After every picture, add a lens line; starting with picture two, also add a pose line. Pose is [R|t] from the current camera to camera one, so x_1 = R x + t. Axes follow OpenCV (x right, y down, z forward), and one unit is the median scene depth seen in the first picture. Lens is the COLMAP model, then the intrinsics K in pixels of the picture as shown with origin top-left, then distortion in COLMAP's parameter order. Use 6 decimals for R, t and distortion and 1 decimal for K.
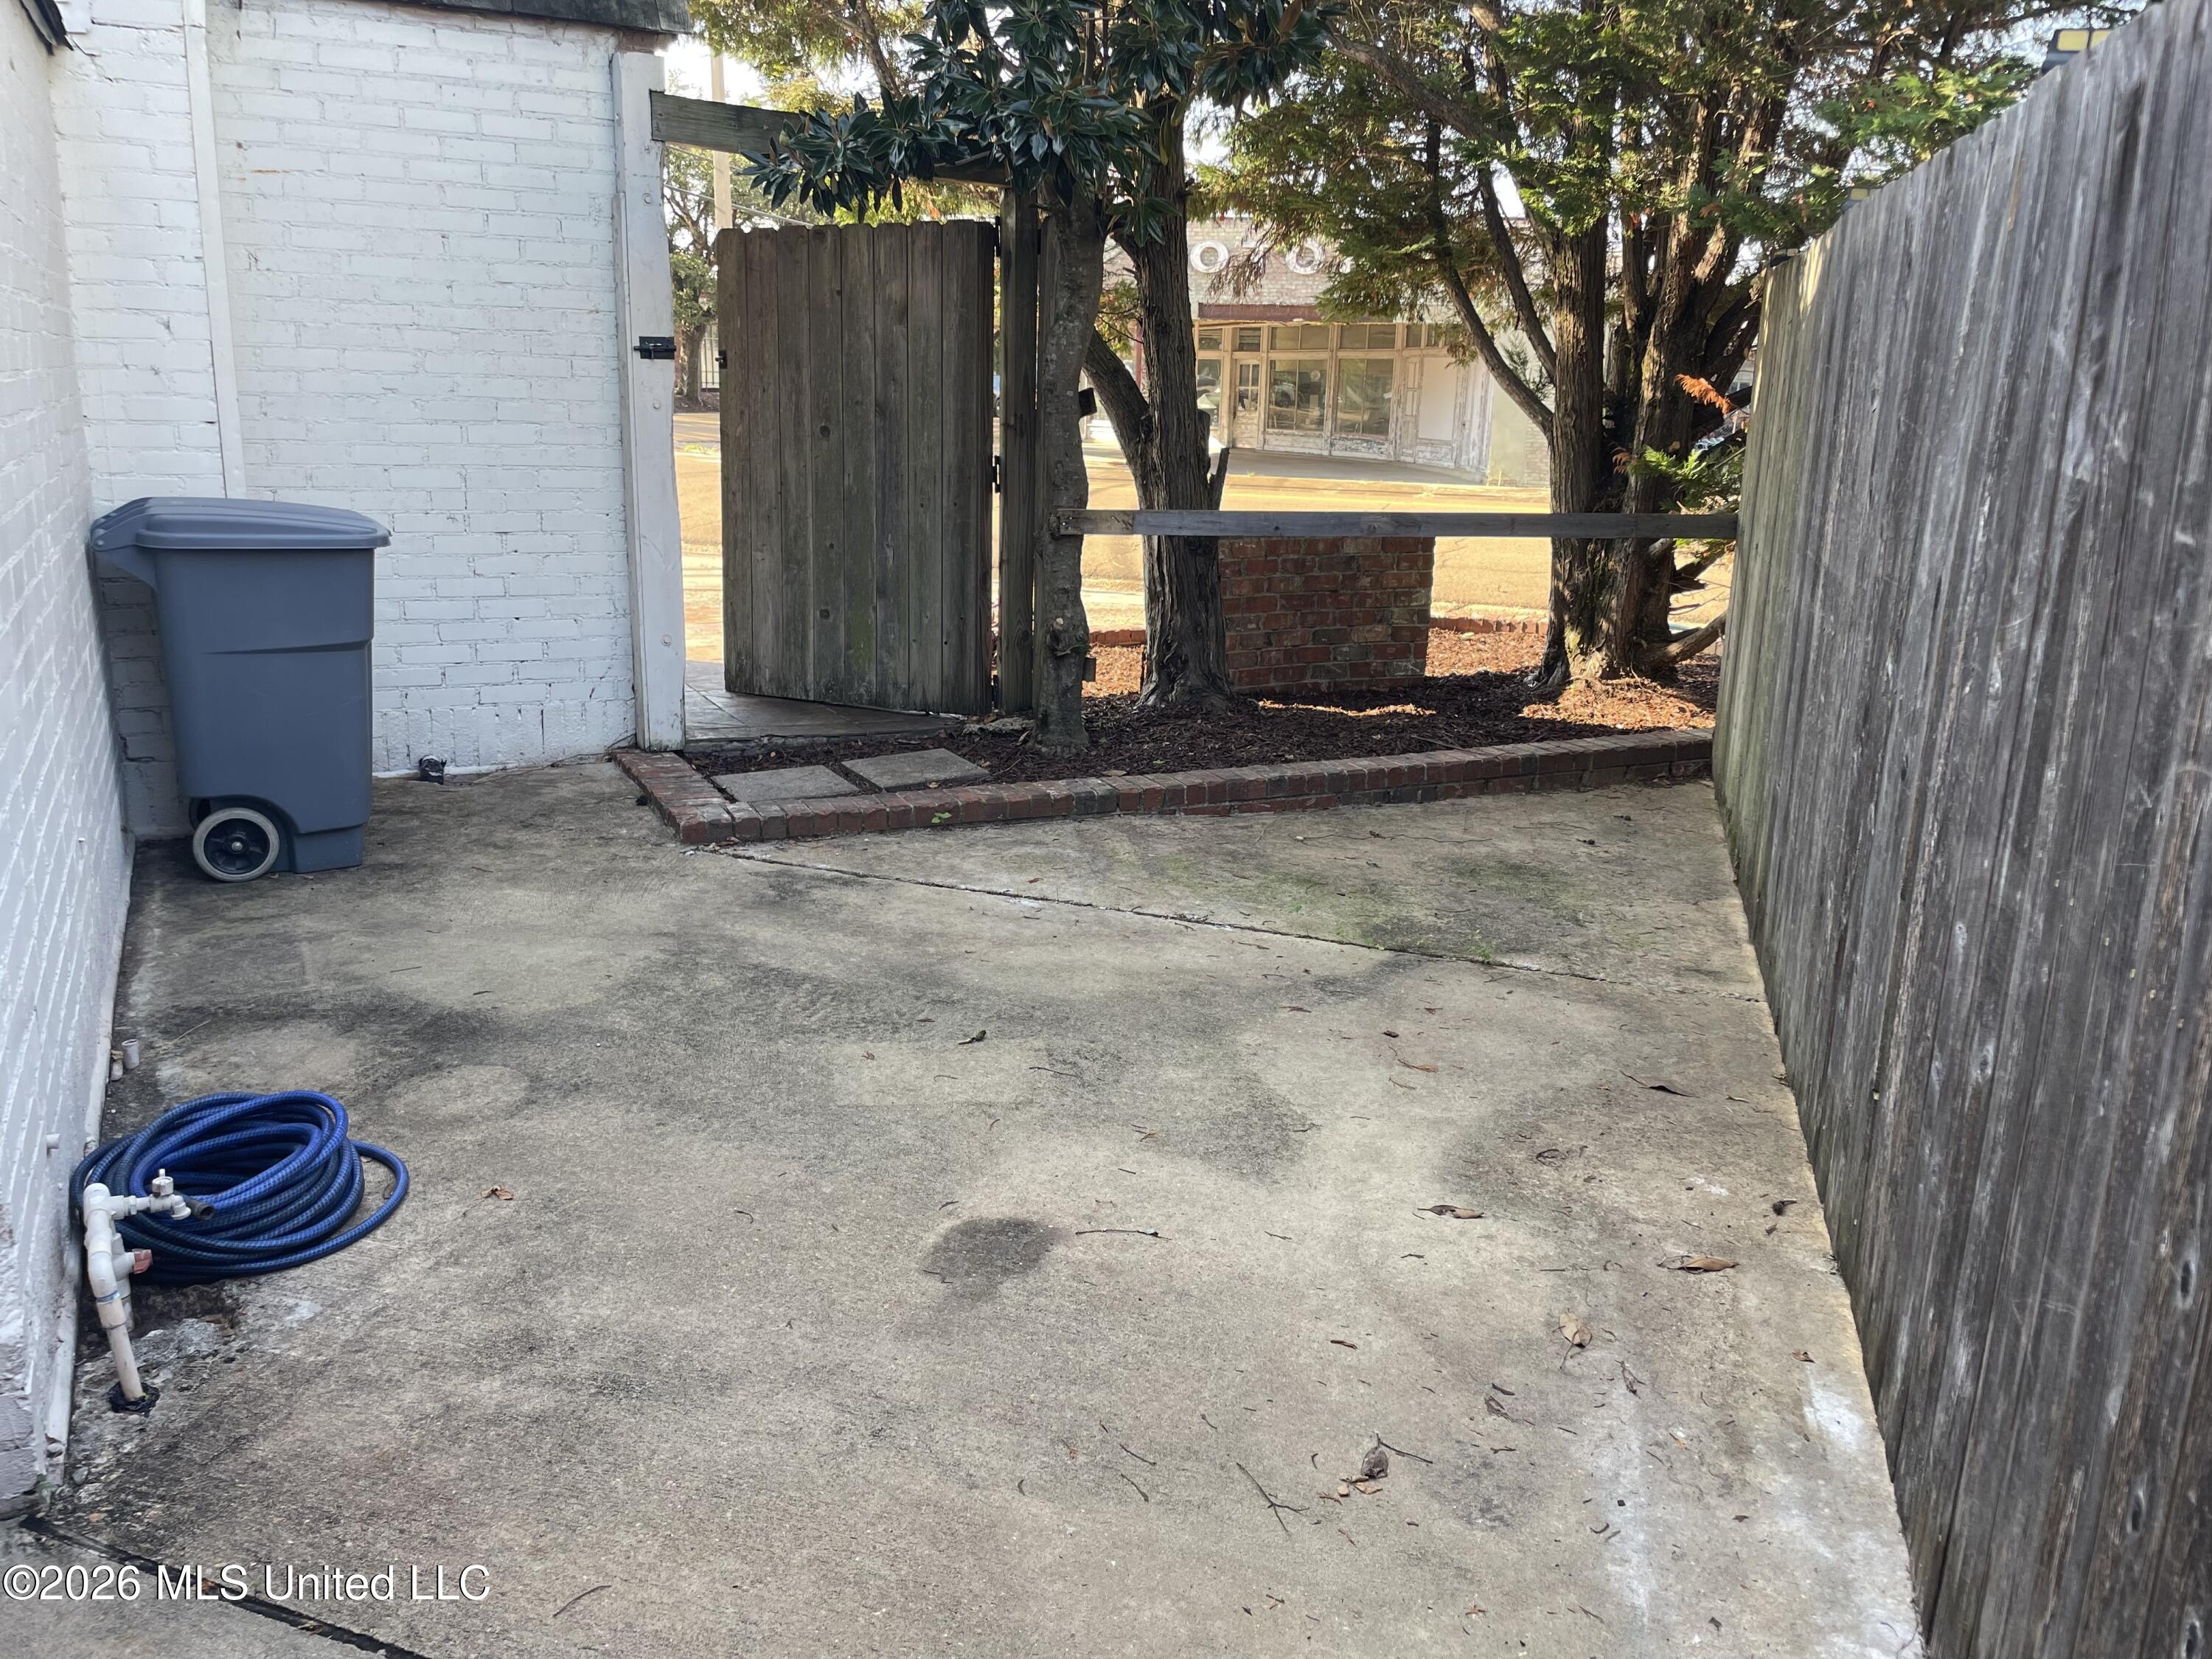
lens RADIAL K [[1678.8, 0, 1120.9], [0, 1678.8, 814.7], [0, 0, 1]] dist [0.111482, -0.150722]
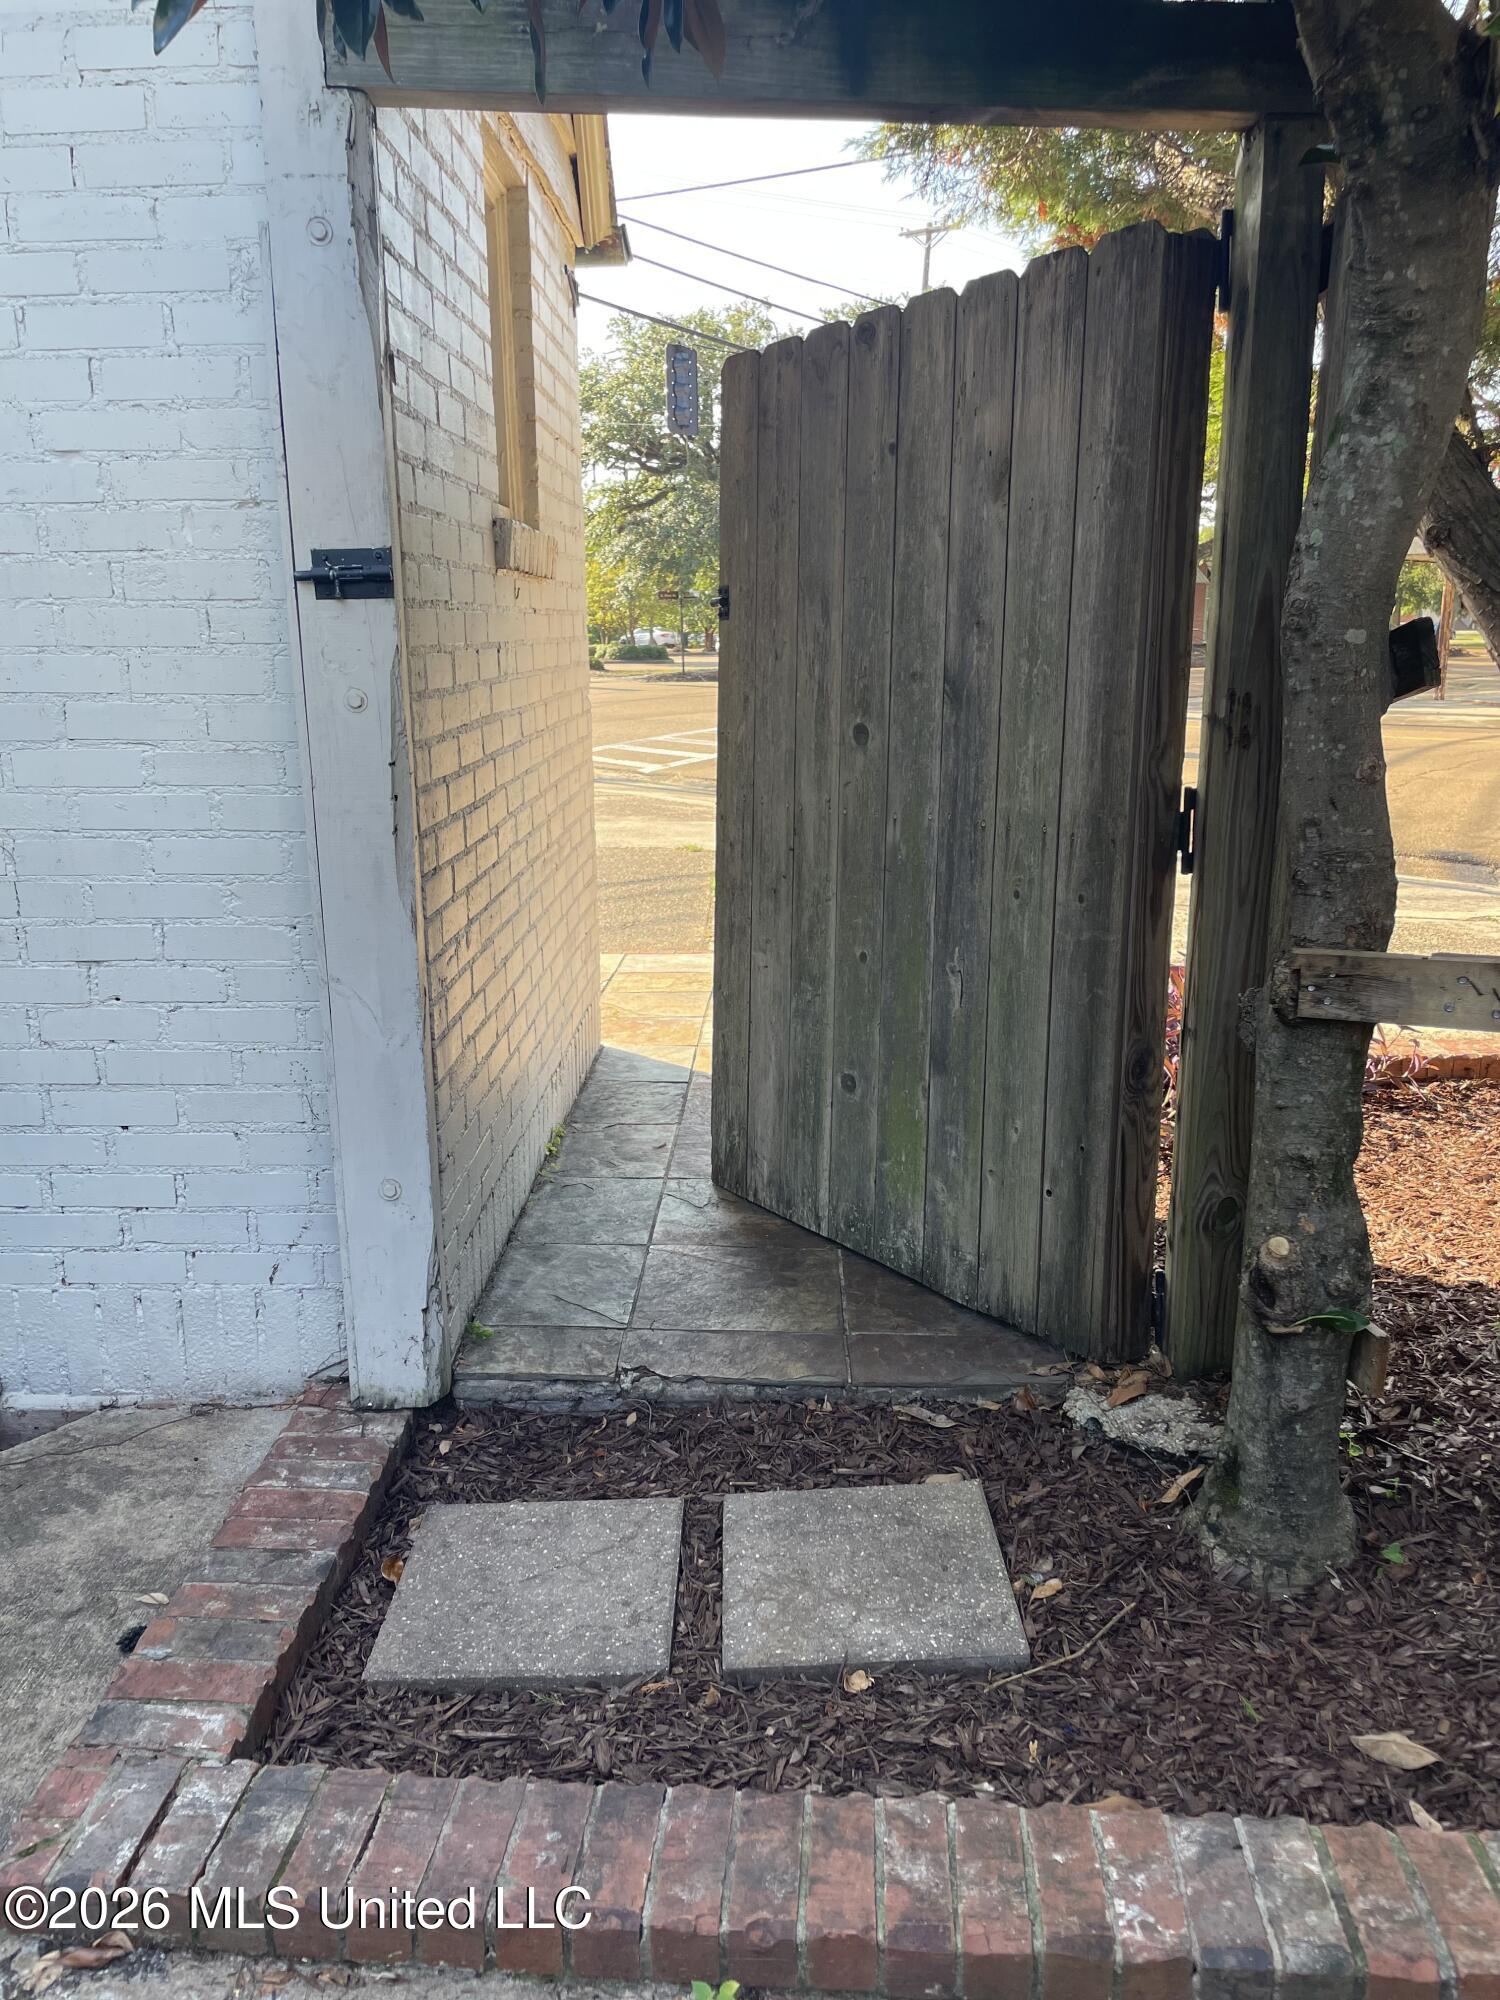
lens RADIAL K [[1517.9, 0, 750.0], [0, 1517.9, 1000.0], [0, 0, 1]] dist [0.111482, -0.150722]
pose [[0.878088, 0.077030, -0.472258, 0.015947], [-0.086782, 0.996227, 0.001136, -0.149834], [0.470563, 0.039986, 0.881460, 0.606564]]
